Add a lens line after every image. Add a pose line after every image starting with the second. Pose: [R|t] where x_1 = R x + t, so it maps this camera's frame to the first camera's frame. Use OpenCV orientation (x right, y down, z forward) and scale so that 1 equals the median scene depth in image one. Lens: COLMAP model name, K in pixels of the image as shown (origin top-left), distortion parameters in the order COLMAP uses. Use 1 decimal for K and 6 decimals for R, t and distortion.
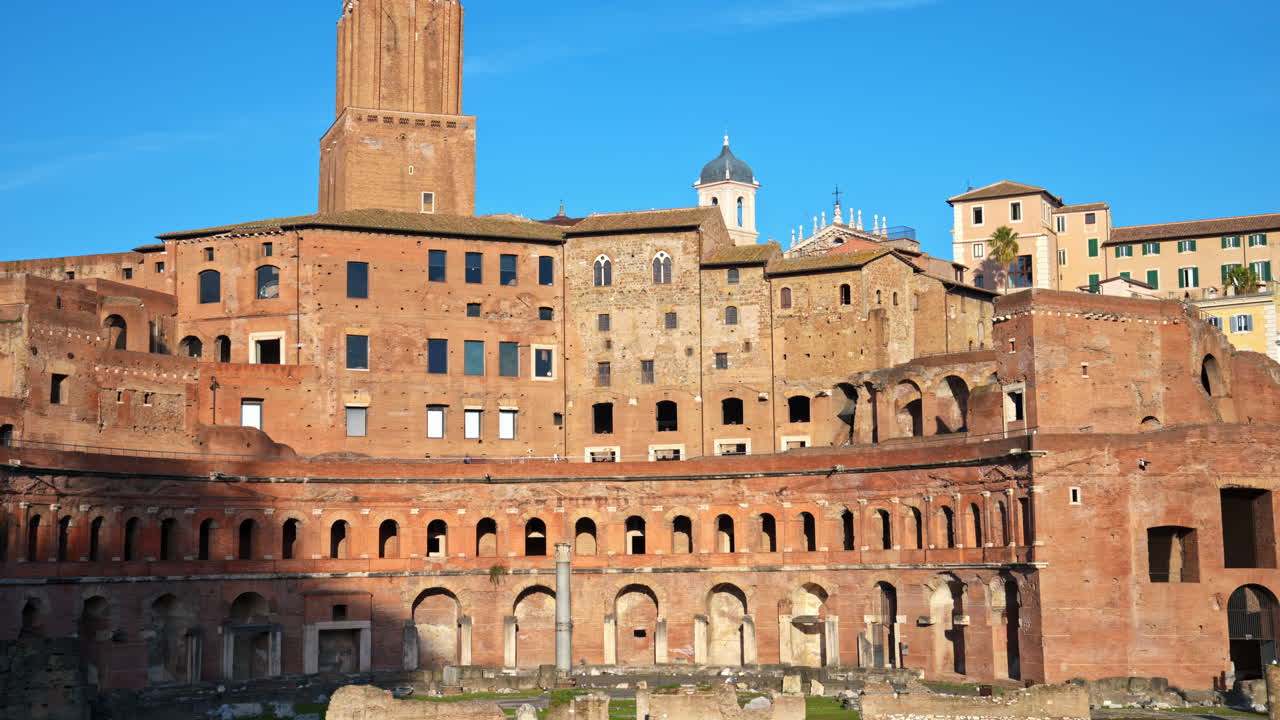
lens RADIAL K [[1853.9, 0, 640.0], [0, 1853.9, 360.0], [0, 0, 1]] dist [0.140714, -0.021675]
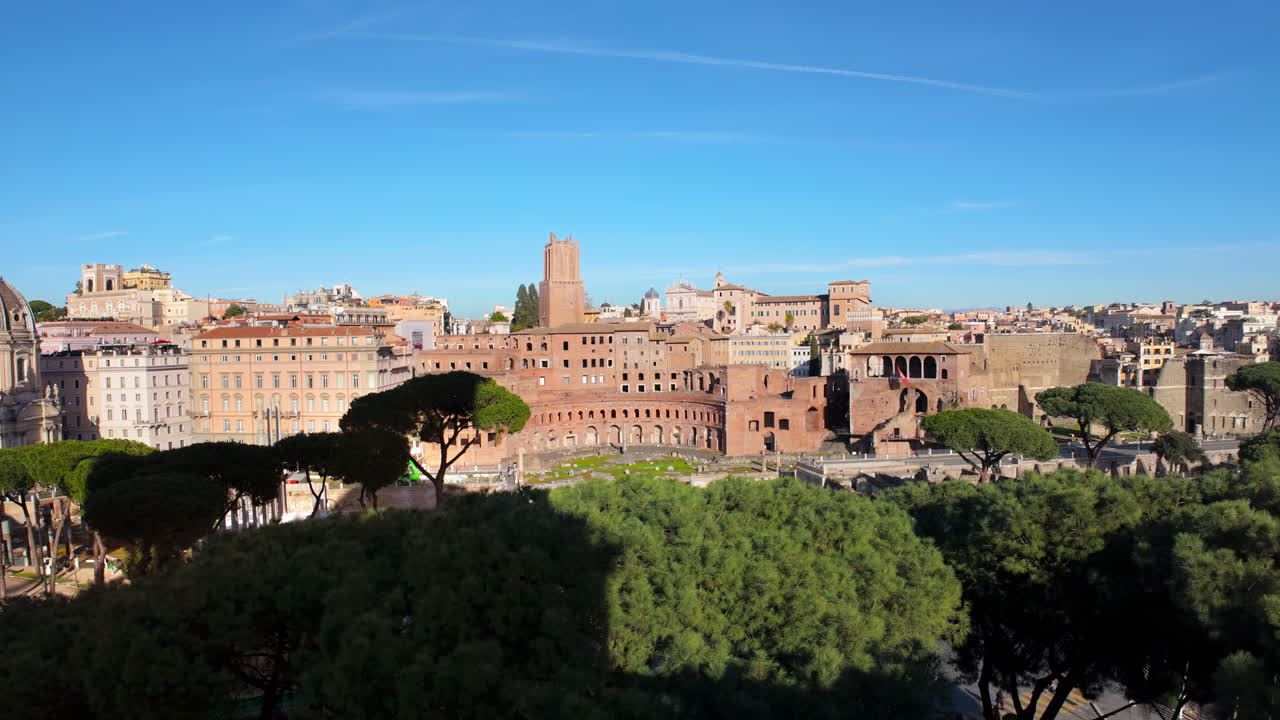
lens RADIAL K [[702.6, 0, 640.0], [0, 702.6, 360.0], [0, 0, 1]] dist [-0.046265, -0.000094]
pose [[0.998373, -0.000957, 0.057020, -0.076767], [-0.007140, 0.989895, 0.141623, -0.228184], [-0.056579, -0.141799, 0.988277, -0.522887]]
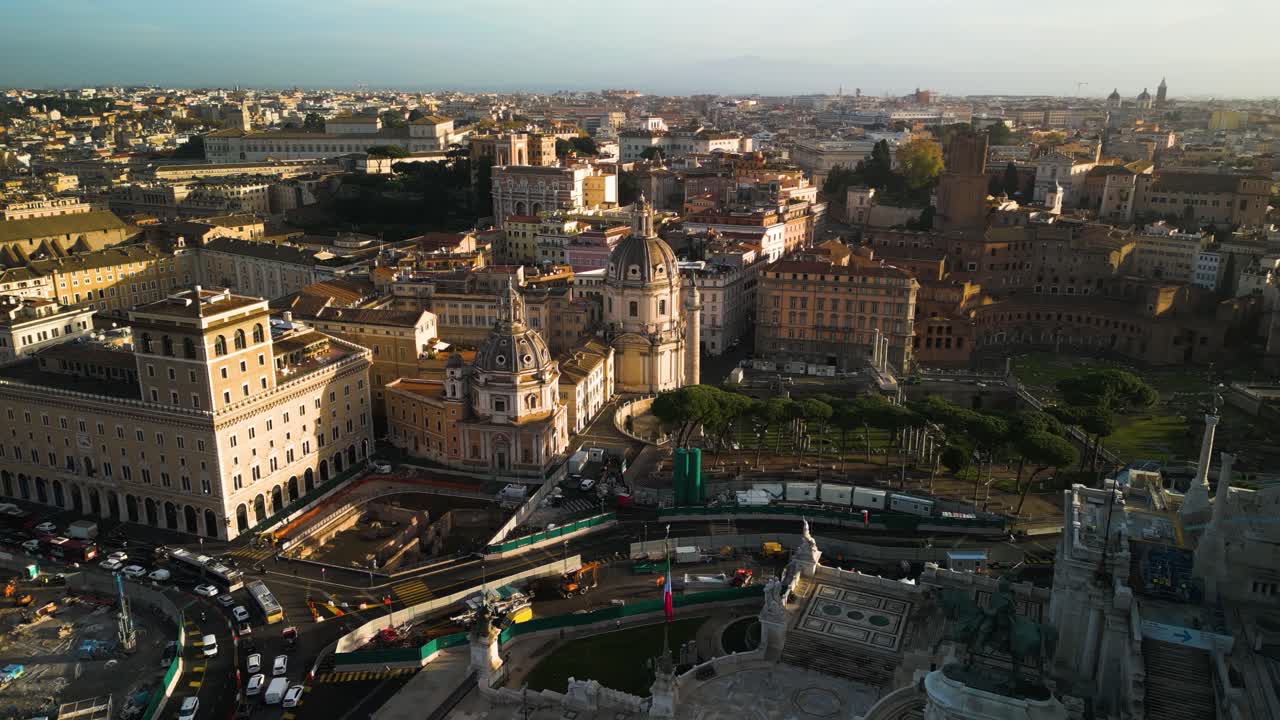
lens RADIAL K [[1016.4, 0, 640.0], [0, 1016.4, 360.0], [0, 0, 1]] dist [0.022449, -0.003474]
pose [[0.994649, 0.043247, -0.093822, -0.773370], [-0.004031, 0.923715, 0.383058, -0.759110], [0.103231, -0.380631, 0.918947, -1.513919]]
